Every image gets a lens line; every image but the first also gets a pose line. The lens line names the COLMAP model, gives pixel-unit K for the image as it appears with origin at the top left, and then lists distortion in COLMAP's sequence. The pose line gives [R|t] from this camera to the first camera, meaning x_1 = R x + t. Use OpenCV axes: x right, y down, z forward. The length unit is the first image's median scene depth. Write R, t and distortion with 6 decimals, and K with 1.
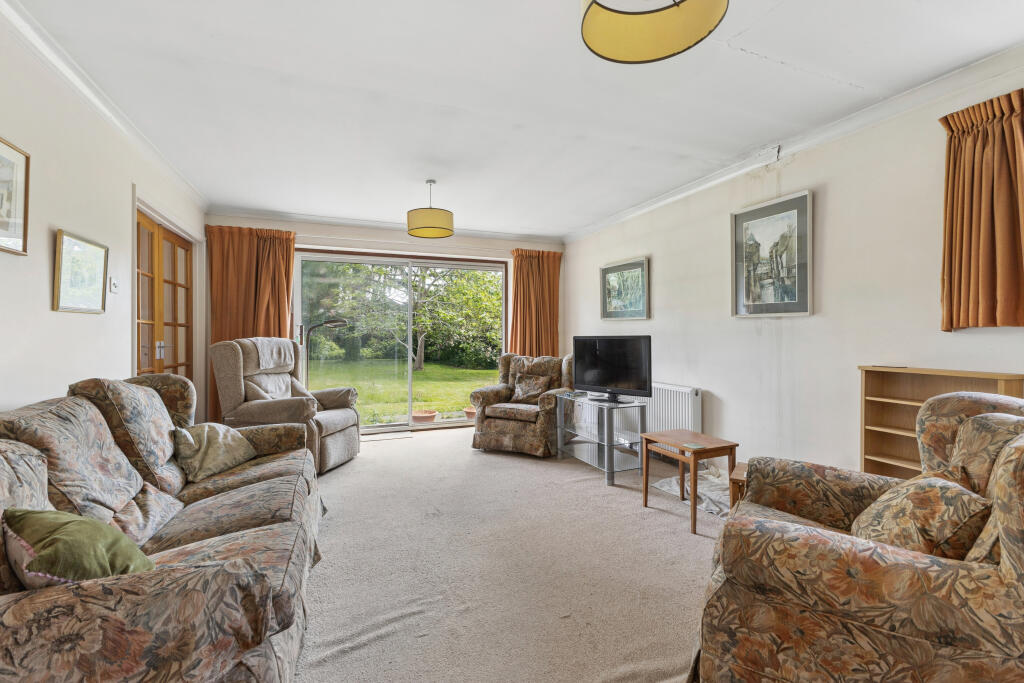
lens RADIAL K [[447.1, 0, 513.4], [0, 447.1, 335.5], [0, 0, 1]] dist [0.008935, -0.004759]
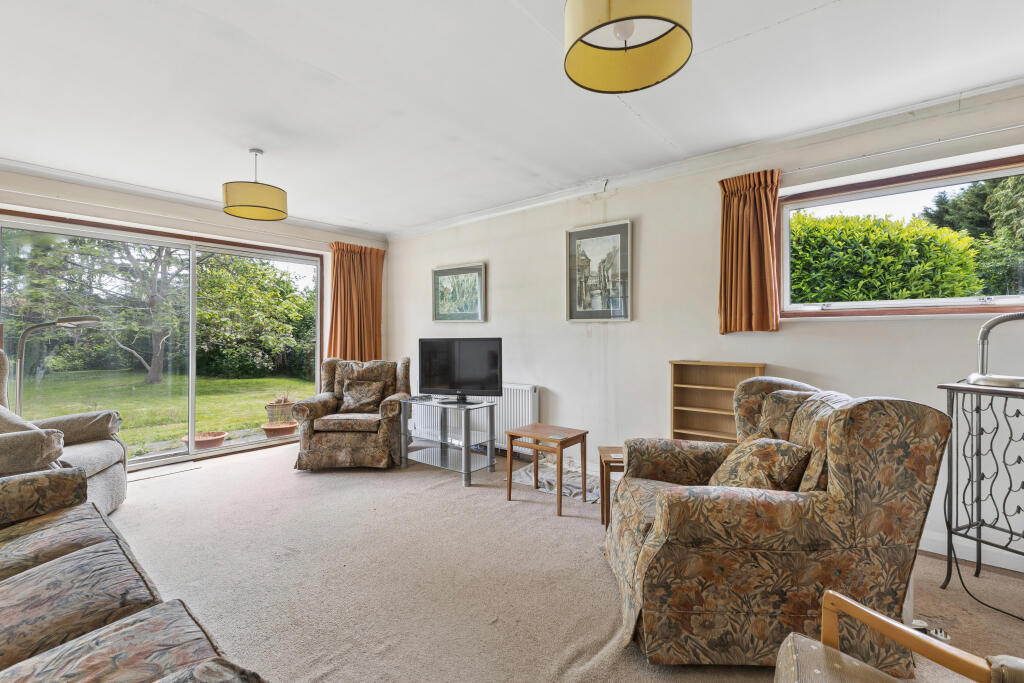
lens RADIAL K [[447.1, 0, 530.5], [0, 447.1, 334.9], [0, 0, 1]] dist [0.008935, -0.004759]
pose [[0.877661, -0.000615, 0.479282, -0.170793], [0.003444, 0.999981, -0.005024, -0.001712], [-0.479270, 0.006060, 0.877647, 0.050517]]
